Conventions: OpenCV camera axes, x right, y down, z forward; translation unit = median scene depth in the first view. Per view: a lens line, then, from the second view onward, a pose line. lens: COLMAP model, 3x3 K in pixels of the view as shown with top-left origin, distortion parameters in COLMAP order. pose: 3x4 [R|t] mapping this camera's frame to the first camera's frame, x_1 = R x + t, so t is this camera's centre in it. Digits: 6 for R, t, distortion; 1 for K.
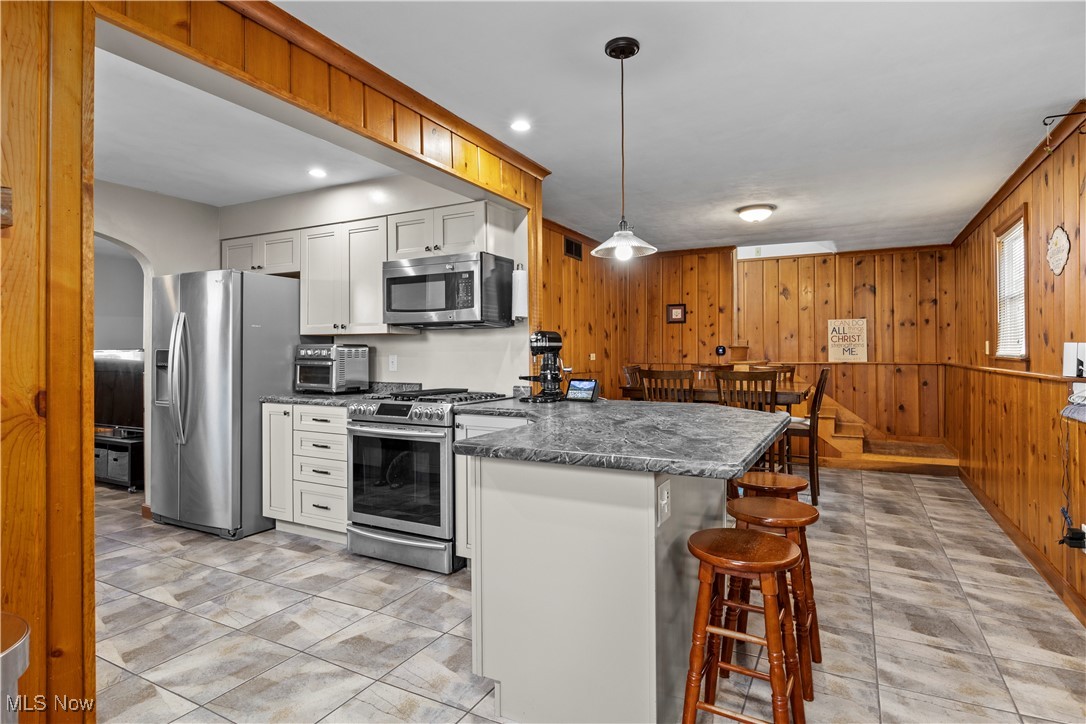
lens RADIAL K [[582.0, 0, 542.3], [0, 582.0, 355.8], [0, 0, 1]] dist [0.000708, -0.000019]
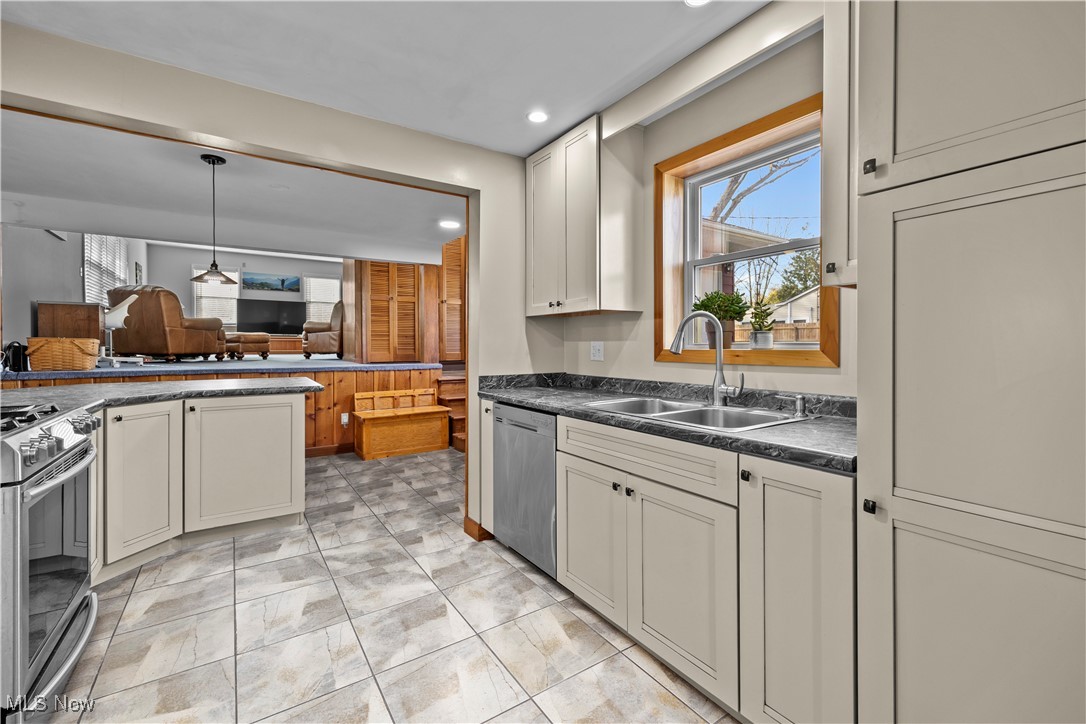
lens RADIAL K [[457.4, 0, 541.6], [0, 457.4, 350.1], [0, 0, 1]] dist [-0.000614, 0.000001]
pose [[-0.884329, -0.002453, 0.466858, -1.248535], [0.001921, 0.999959, 0.008893, 0.009211], [-0.466861, 0.008761, -0.884287, 1.631015]]
